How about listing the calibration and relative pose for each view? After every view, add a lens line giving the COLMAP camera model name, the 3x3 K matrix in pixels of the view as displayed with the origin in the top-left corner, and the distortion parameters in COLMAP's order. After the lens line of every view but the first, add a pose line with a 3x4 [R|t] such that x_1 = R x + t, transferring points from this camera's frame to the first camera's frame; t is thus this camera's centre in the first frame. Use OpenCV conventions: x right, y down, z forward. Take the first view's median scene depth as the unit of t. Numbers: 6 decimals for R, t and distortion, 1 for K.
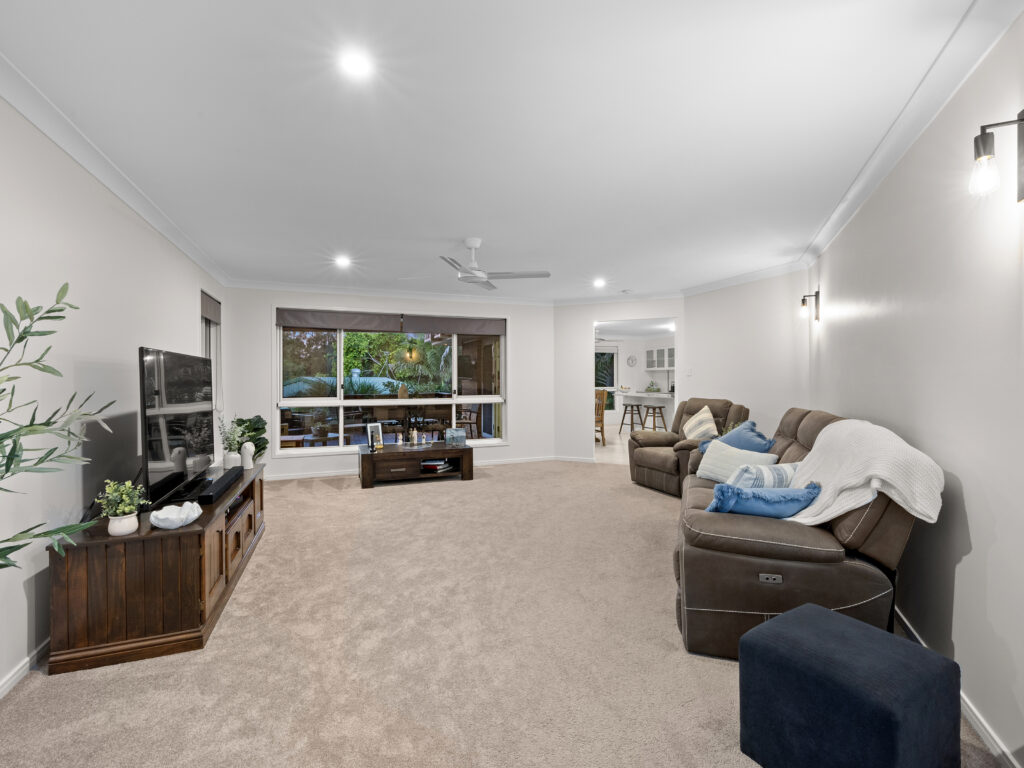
lens RADIAL K [[463.8, 0, 510.2], [0, 463.8, 378.5], [0, 0, 1]] dist [-0.003928, 0.000394]
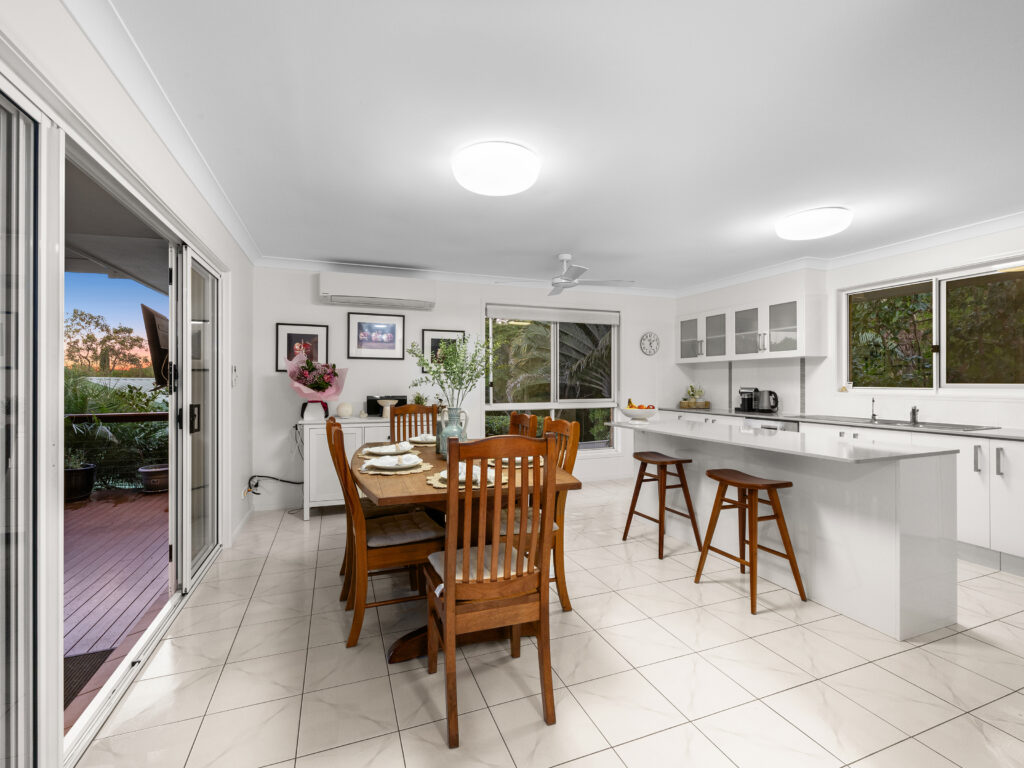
lens RADIAL K [[463.8, 0, 510.2], [0, 463.8, 378.5], [0, 0, 1]] dist [-0.003928, 0.000394]
pose [[0.999994, 0.001842, -0.002973, 0.138119], [-0.001856, 0.999986, -0.004886, 0.000573], [0.002964, 0.004891, 0.999984, 0.595954]]
